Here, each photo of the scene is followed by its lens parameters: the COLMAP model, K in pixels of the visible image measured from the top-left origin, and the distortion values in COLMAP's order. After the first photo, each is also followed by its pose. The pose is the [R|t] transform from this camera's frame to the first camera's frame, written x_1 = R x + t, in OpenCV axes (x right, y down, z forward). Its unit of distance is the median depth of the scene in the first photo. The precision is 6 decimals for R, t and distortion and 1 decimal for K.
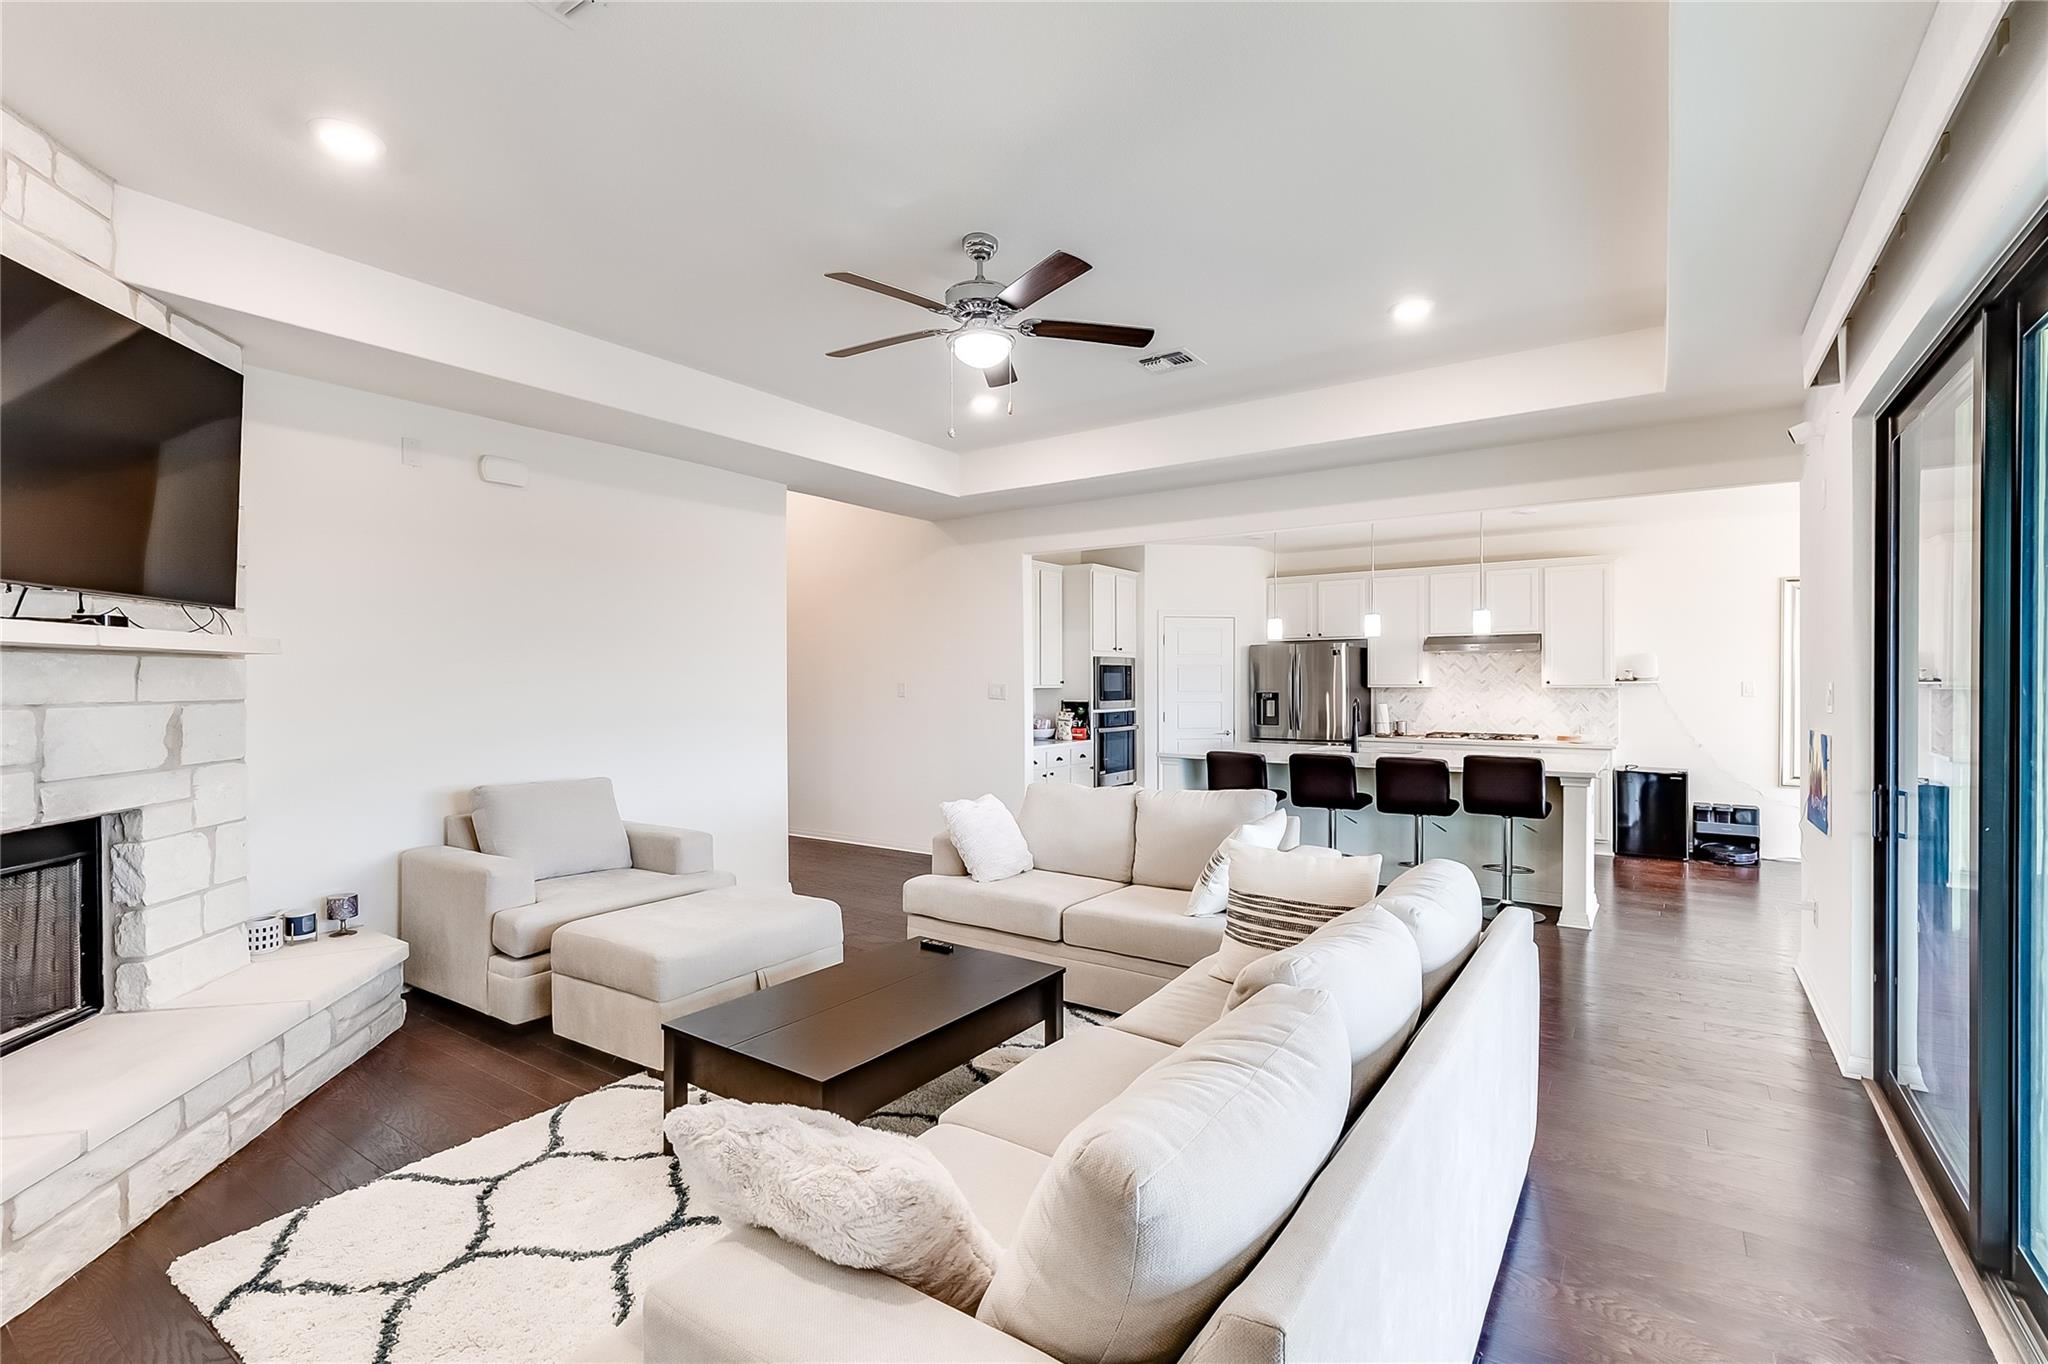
lens RADIAL K [[916.7, 0, 1029.6], [0, 916.7, 683.3], [0, 0, 1]] dist [0.001123, -0.000015]
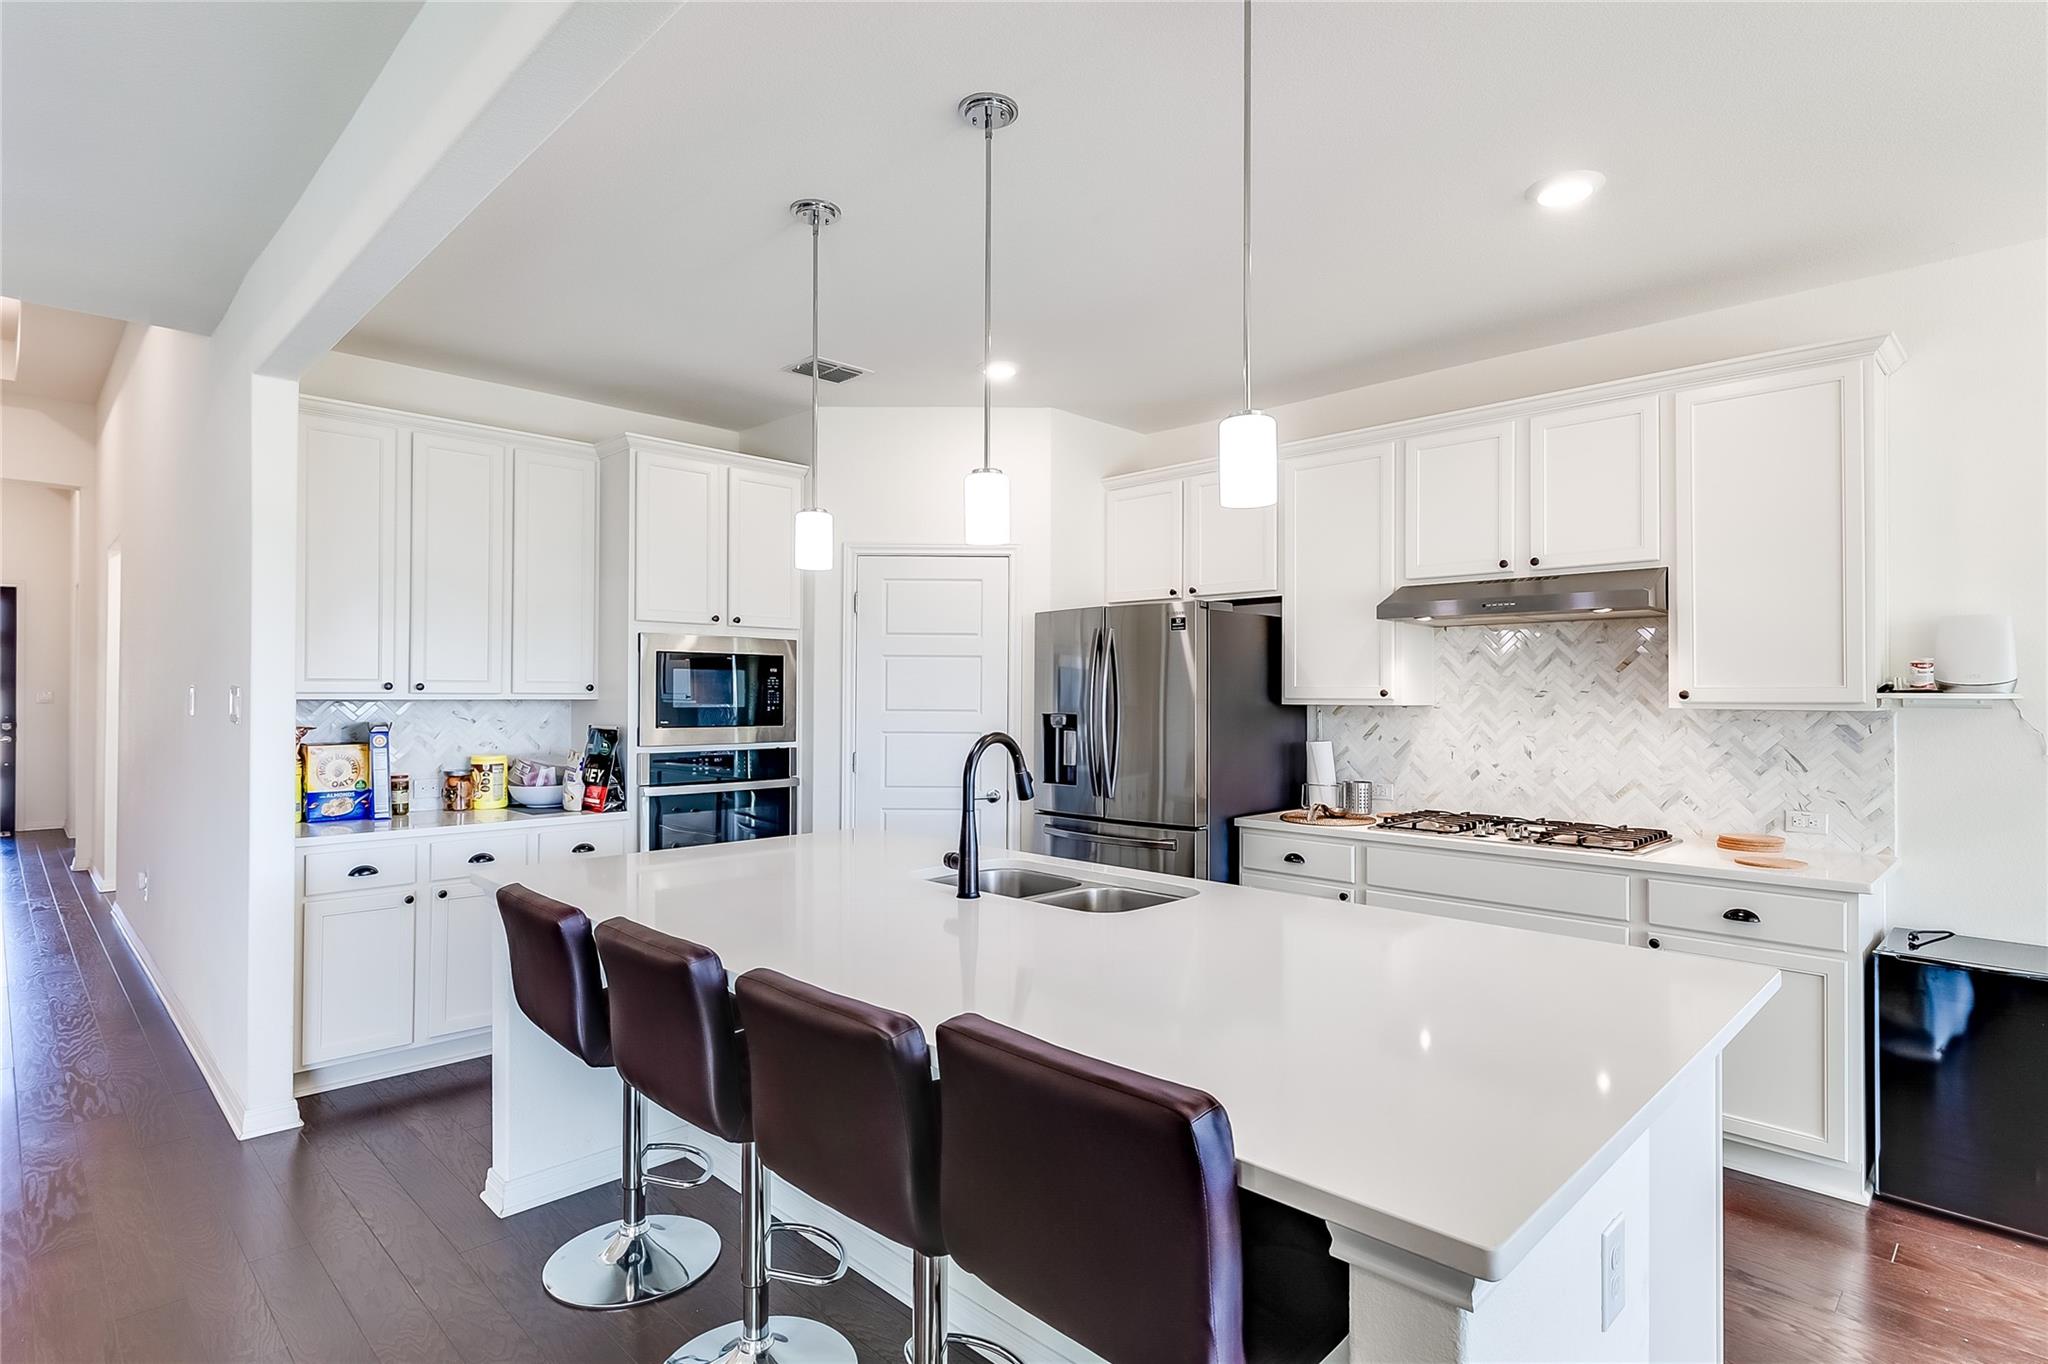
lens RADIAL K [[1034.3, 0, 1026.3], [0, 1034.3, 692.0], [0, 0, 1]] dist [0.011168, -0.000050]
pose [[0.985300, 0.007234, -0.170681, 0.365520], [-0.008394, 0.999946, -0.006073, 0.002440], [0.170628, 0.007416, 0.985308, 0.522748]]
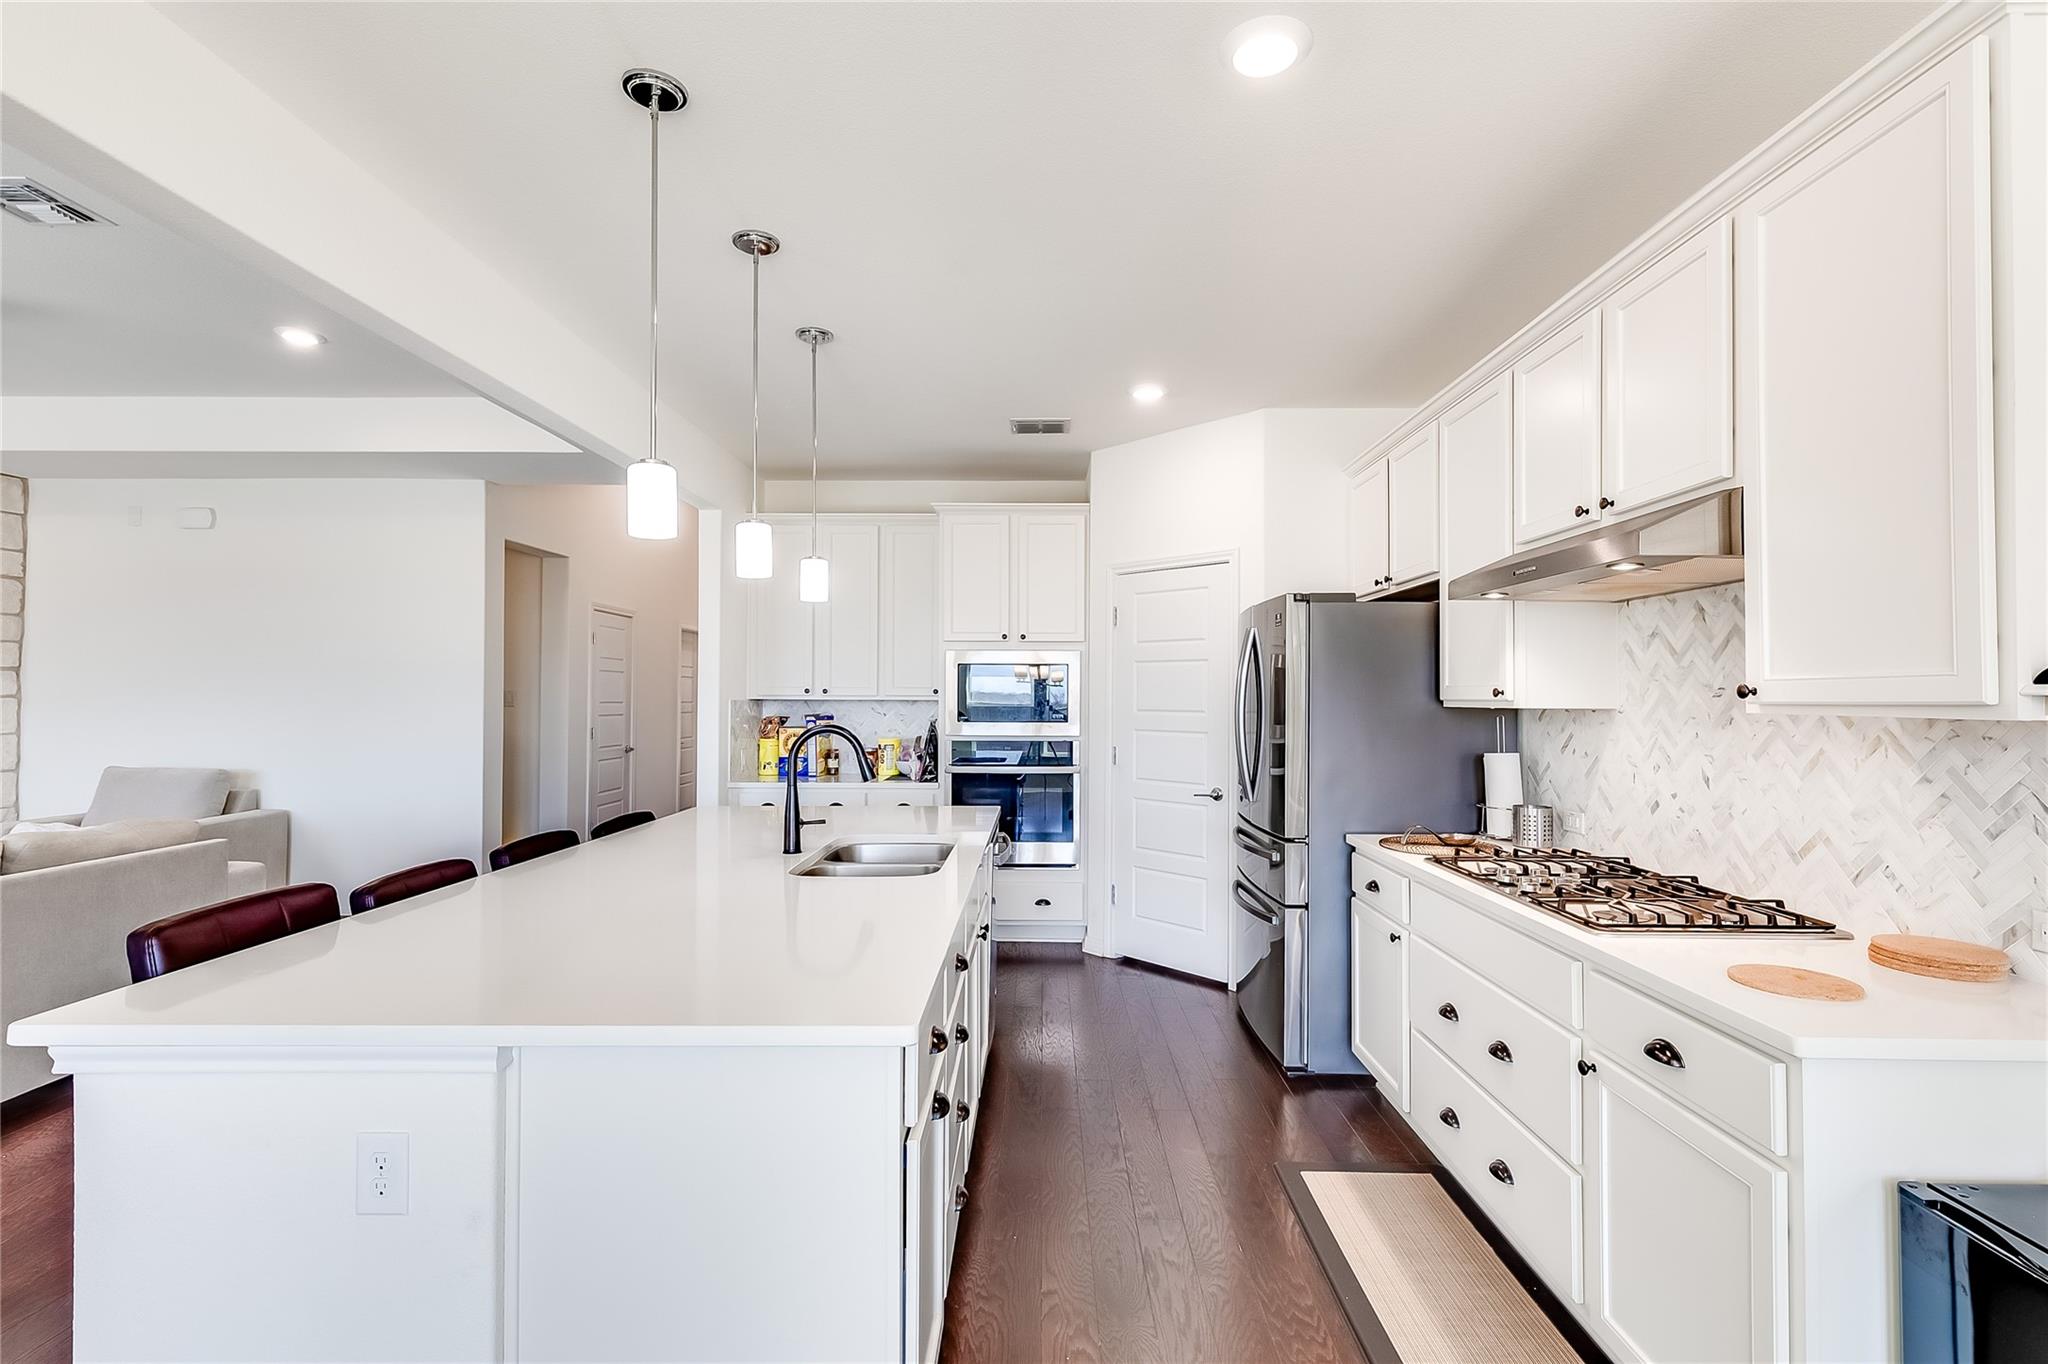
lens RADIAL K [[942.6, 0, 1031.0], [0, 942.6, 689.2], [0, 0, 1]] dist [0.014511, 0.000145]
pose [[0.557576, -0.000814, -0.830126, 0.658454], [-0.008813, 0.999937, -0.006900, 0.001256], [0.830079, 0.011163, 0.557534, 0.703524]]
